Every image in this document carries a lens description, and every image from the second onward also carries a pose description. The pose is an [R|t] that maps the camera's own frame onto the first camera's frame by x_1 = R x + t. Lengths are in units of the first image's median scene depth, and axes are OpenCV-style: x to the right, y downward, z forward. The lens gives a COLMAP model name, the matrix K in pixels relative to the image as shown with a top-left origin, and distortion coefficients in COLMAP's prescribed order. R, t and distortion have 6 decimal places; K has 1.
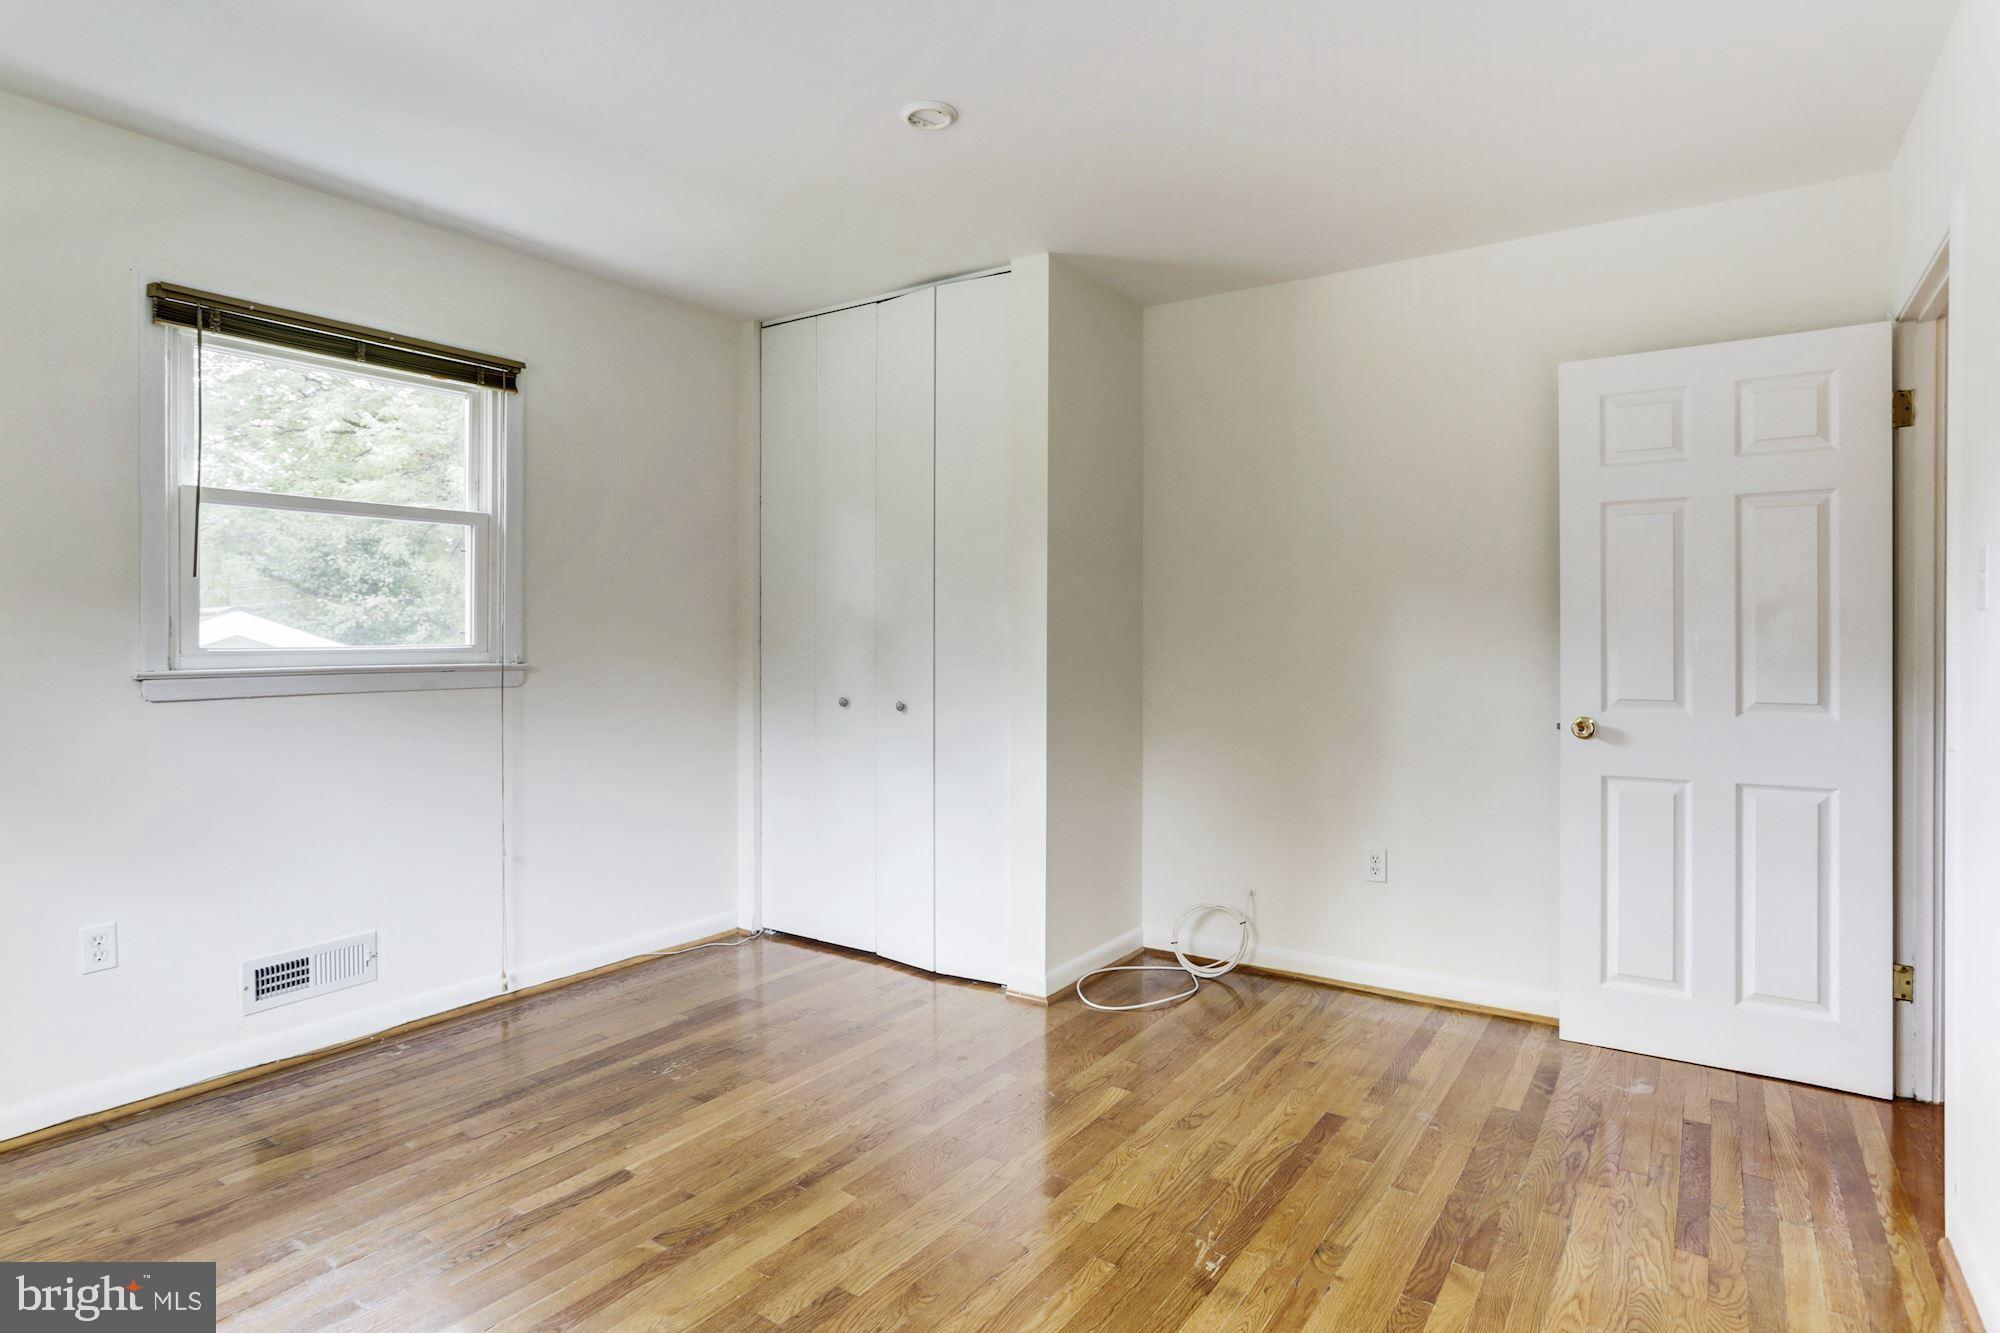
lens RADIAL K [[1071.2, 0, 993.7], [0, 1071.2, 636.2], [0, 0, 1]] dist [-0.001080, 0.000730]
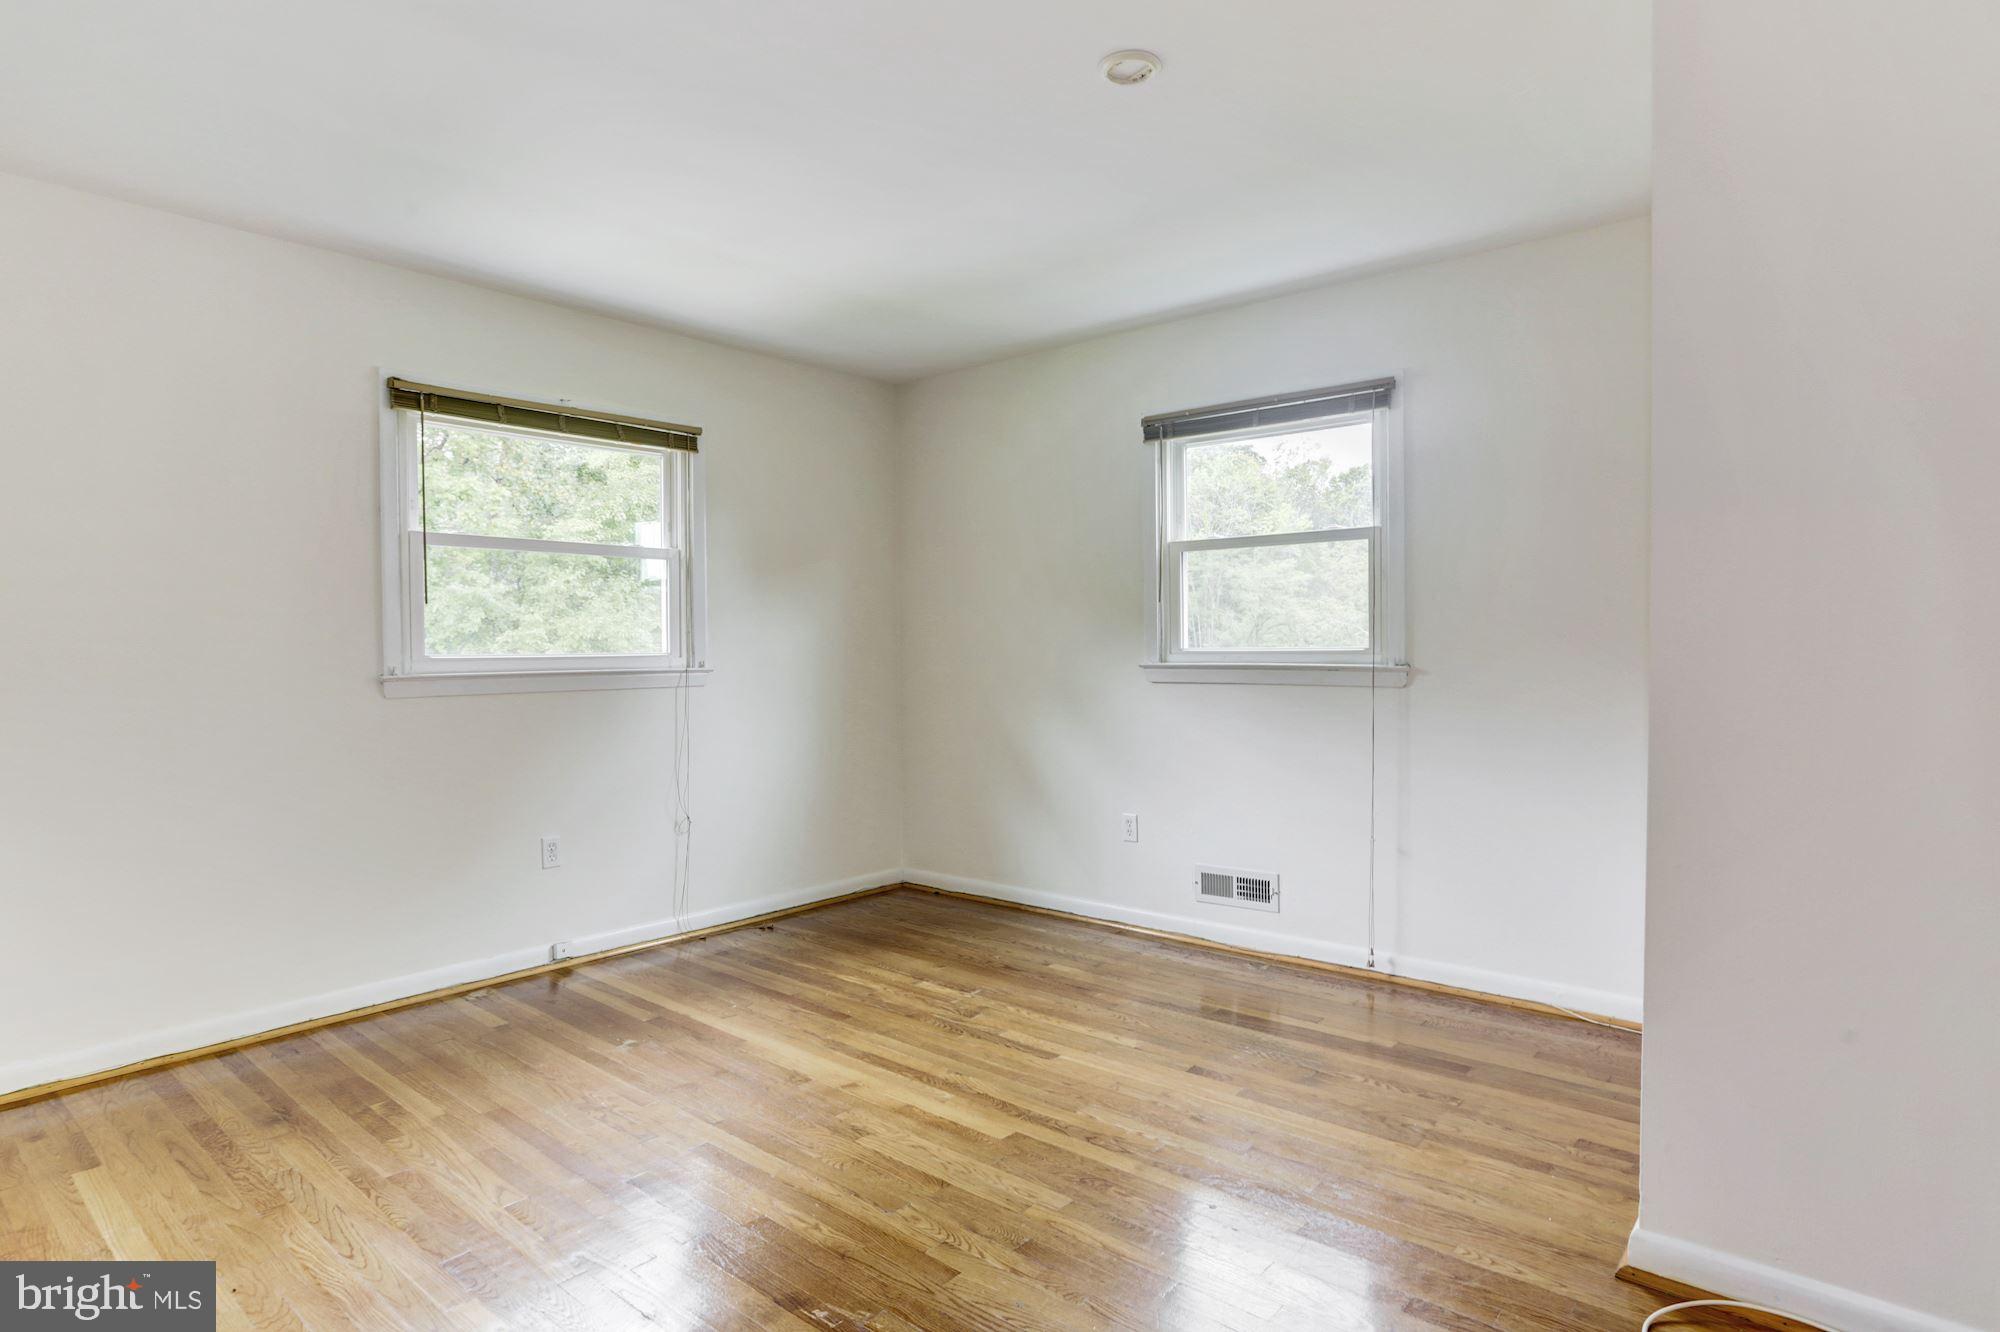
lens RADIAL K [[1062.4, 0, 1000.0], [0, 1062.4, 666.0], [0, 0, 1]] dist [-0.043180, -0.000038]
pose [[-0.093699, 0.018066, -0.995437, 0.756654], [0.003356, 0.999835, 0.017830, 0.007764], [0.995595, -0.001670, -0.093744, 0.870875]]
